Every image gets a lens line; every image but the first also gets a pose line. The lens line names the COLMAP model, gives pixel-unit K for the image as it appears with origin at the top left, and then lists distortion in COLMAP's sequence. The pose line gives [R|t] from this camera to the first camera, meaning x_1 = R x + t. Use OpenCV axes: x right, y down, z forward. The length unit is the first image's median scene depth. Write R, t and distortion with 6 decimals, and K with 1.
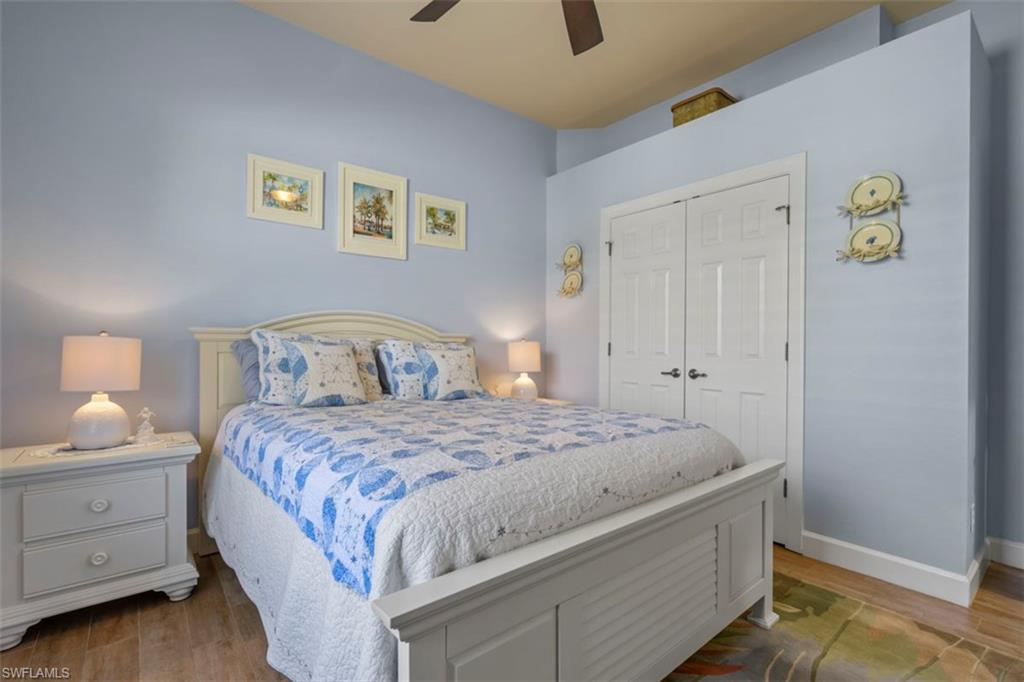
lens RADIAL K [[471.9, 0, 511.5], [0, 471.9, 339.1], [0, 0, 1]] dist [-0.009941, 0.000166]
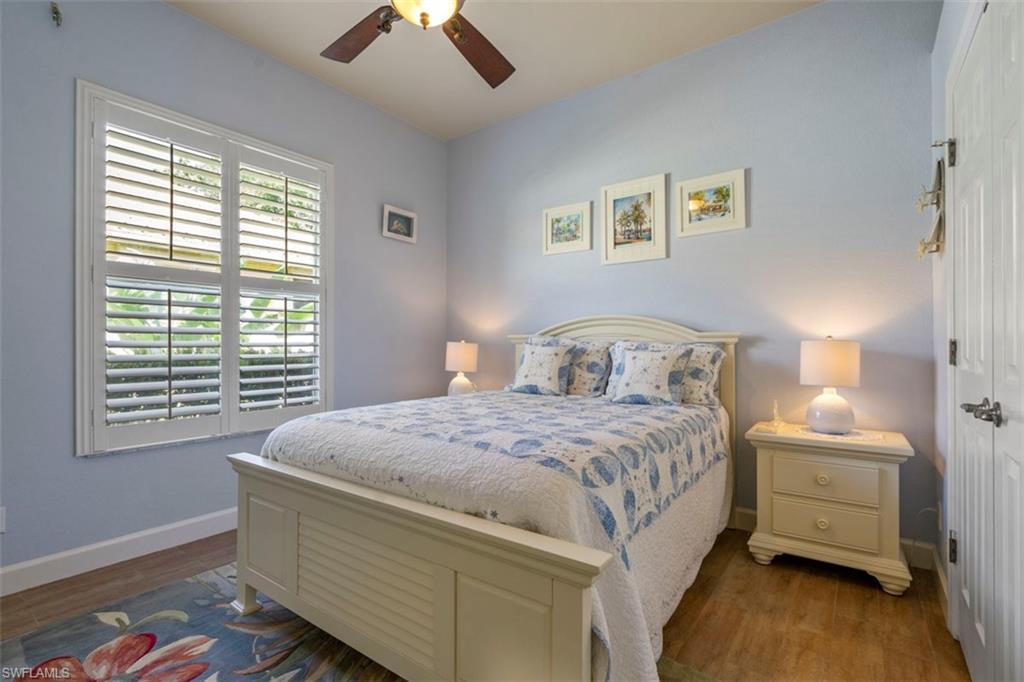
lens RADIAL K [[467.7, 0, 513.4], [0, 467.7, 346.6], [0, 0, 1]] dist [-0.017295, 0.001008]
pose [[0.251088, -0.000033, -0.967964, 0.660682], [0.018495, 0.999818, 0.004763, 0.003884], [0.967788, -0.019098, 0.251043, 0.479826]]
